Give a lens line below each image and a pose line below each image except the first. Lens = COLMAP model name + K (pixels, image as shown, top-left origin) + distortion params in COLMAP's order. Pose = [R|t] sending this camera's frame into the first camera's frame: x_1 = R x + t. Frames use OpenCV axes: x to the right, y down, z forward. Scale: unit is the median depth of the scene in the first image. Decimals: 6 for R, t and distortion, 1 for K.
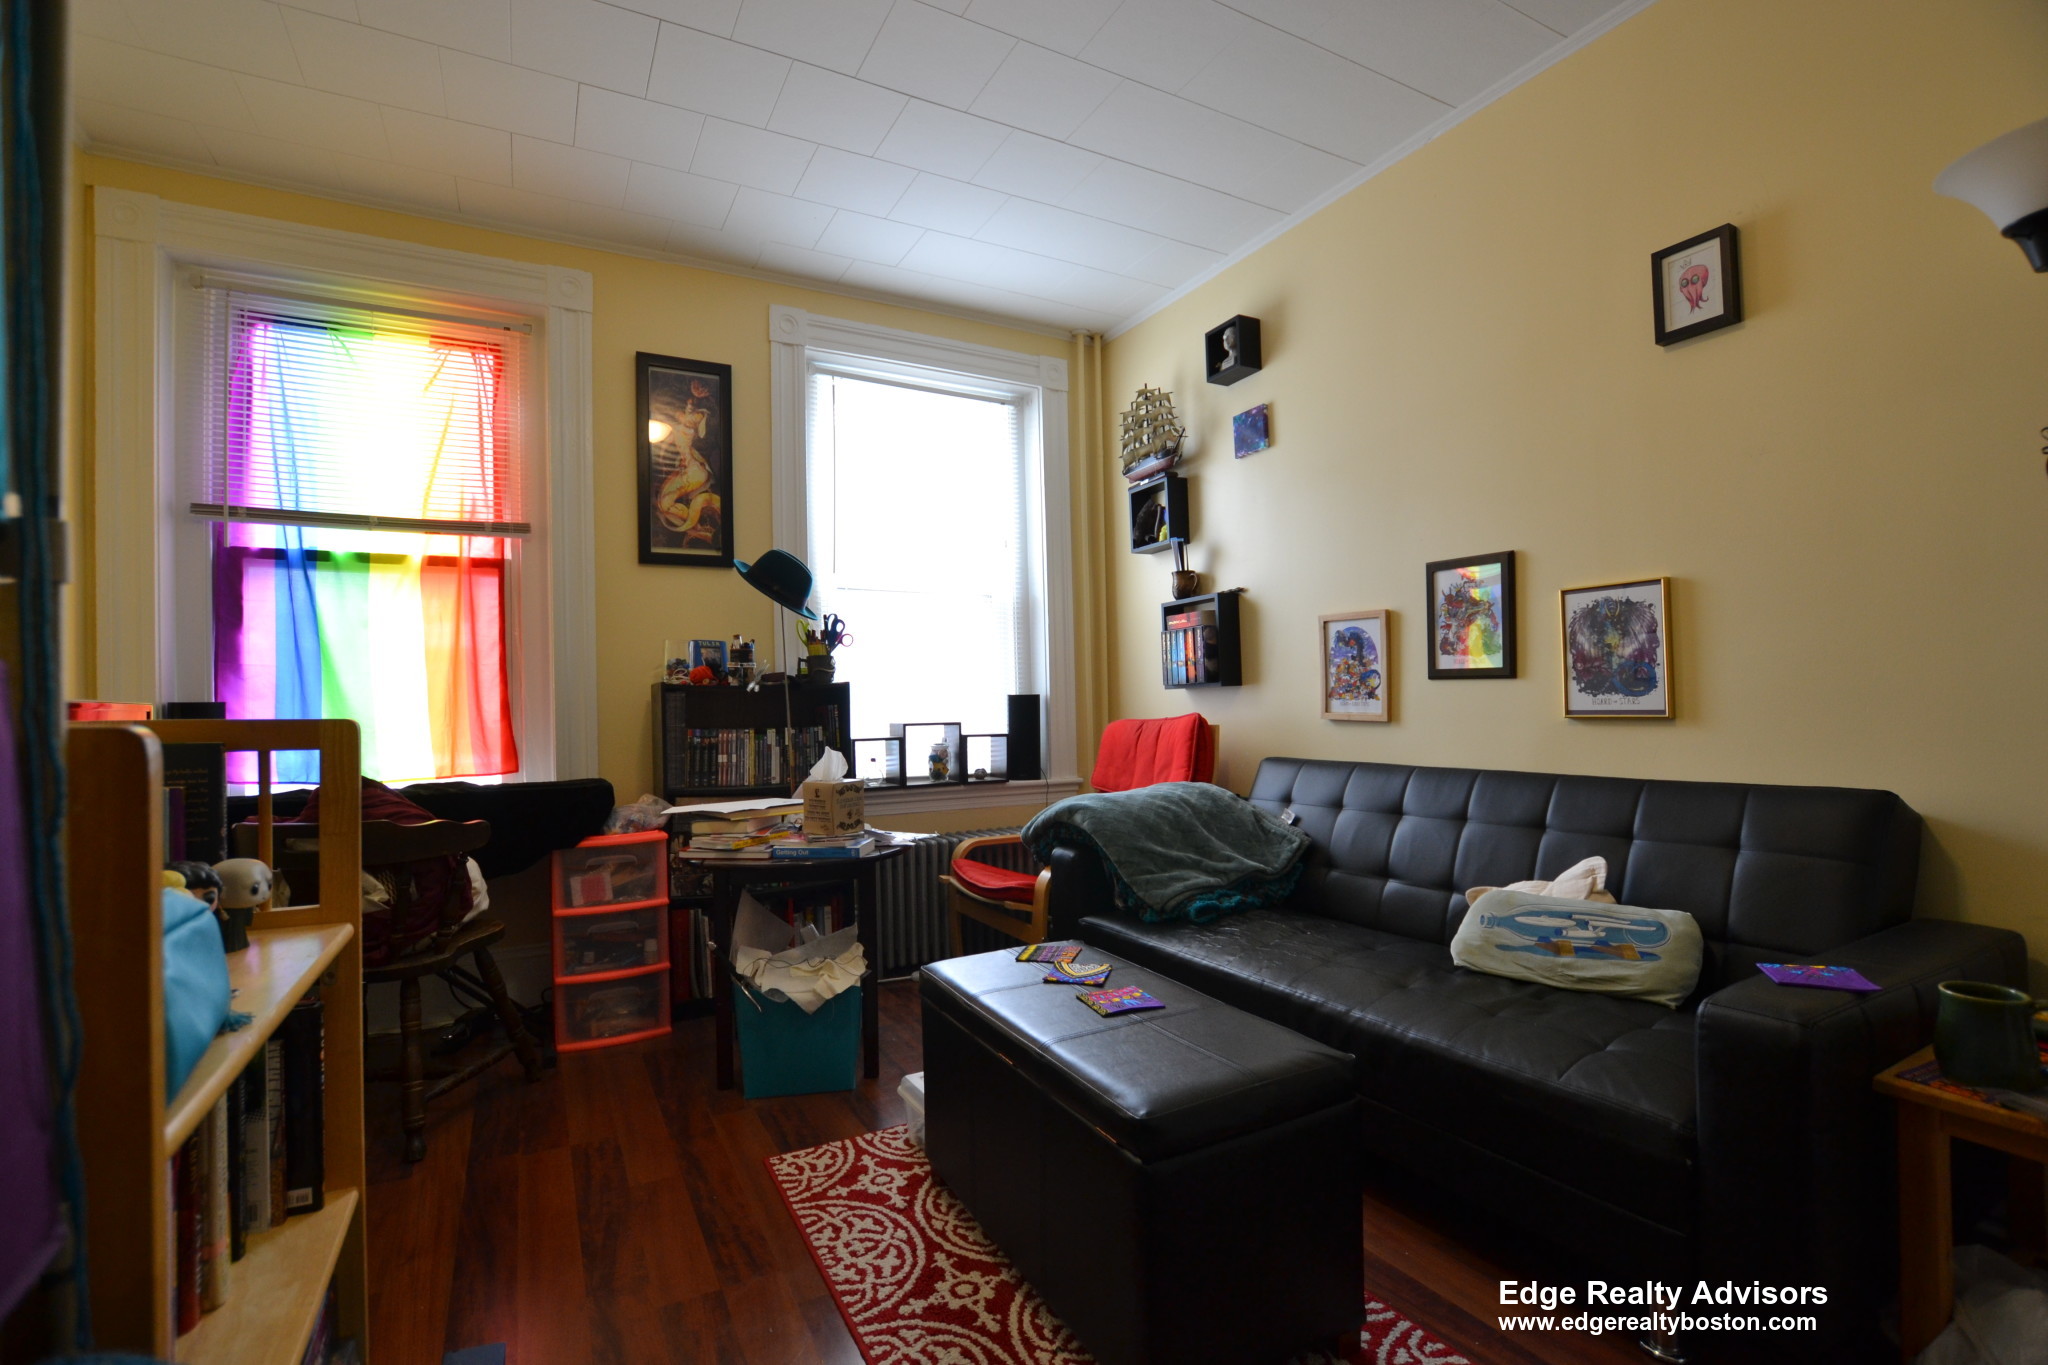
lens RADIAL K [[917.2, 0, 1018.2], [0, 917.2, 693.5], [0, 0, 1]] dist [-0.033888, 0.005118]
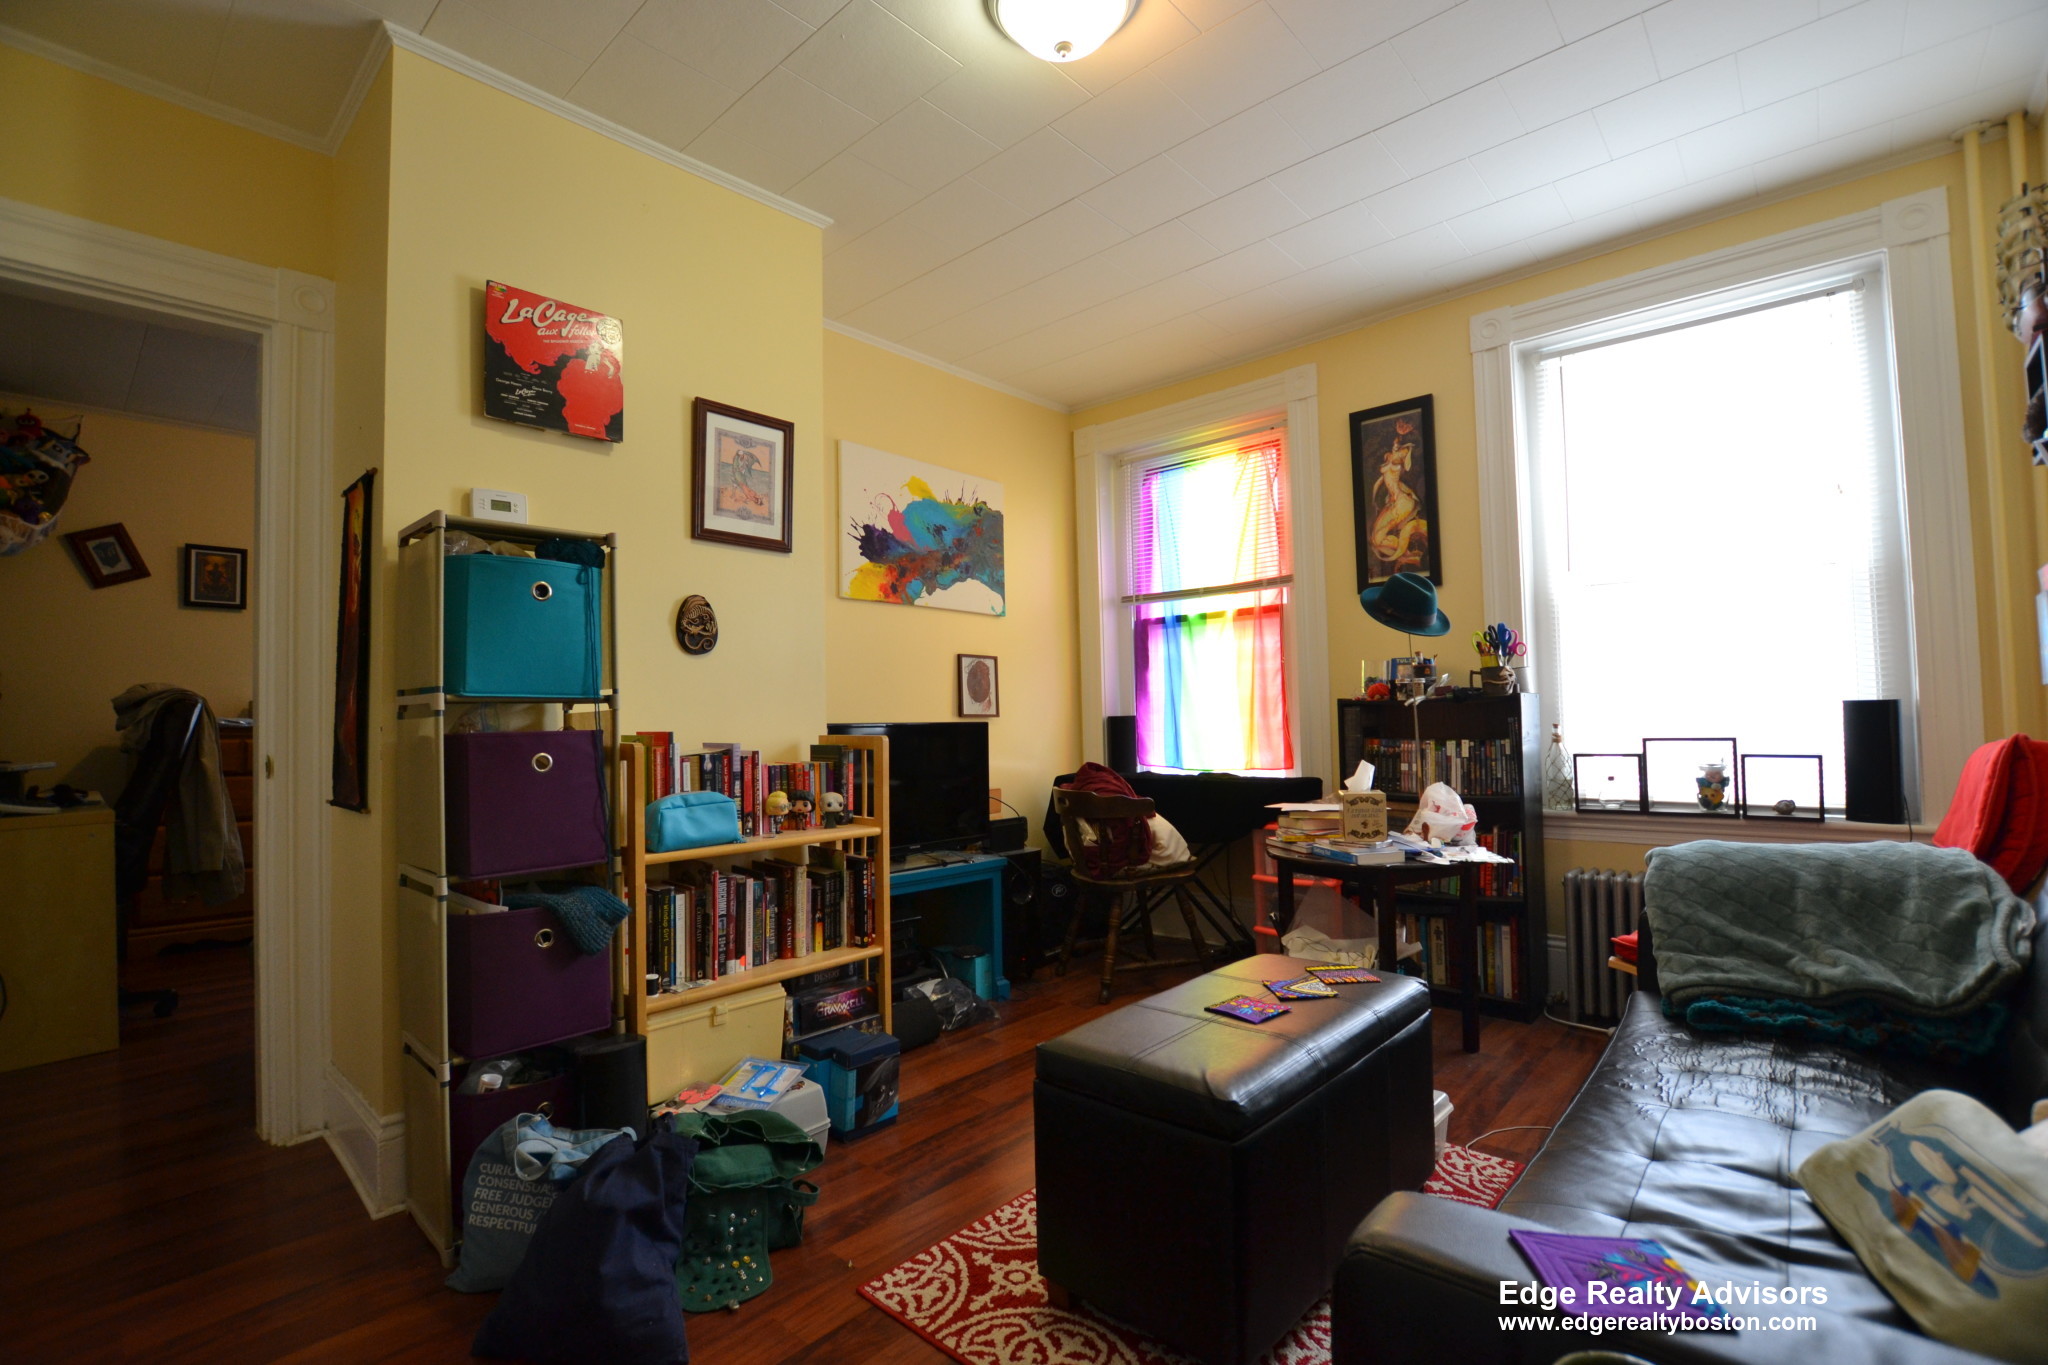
lens RADIAL K [[917.2, 0, 1018.2], [0, 917.2, 693.5], [0, 0, 1]] dist [-0.033888, 0.005118]
pose [[0.331732, -0.018386, -0.943195, 0.532152], [0.024634, 0.999638, -0.010822, -0.015056], [0.943052, -0.019645, 0.332064, 0.202522]]
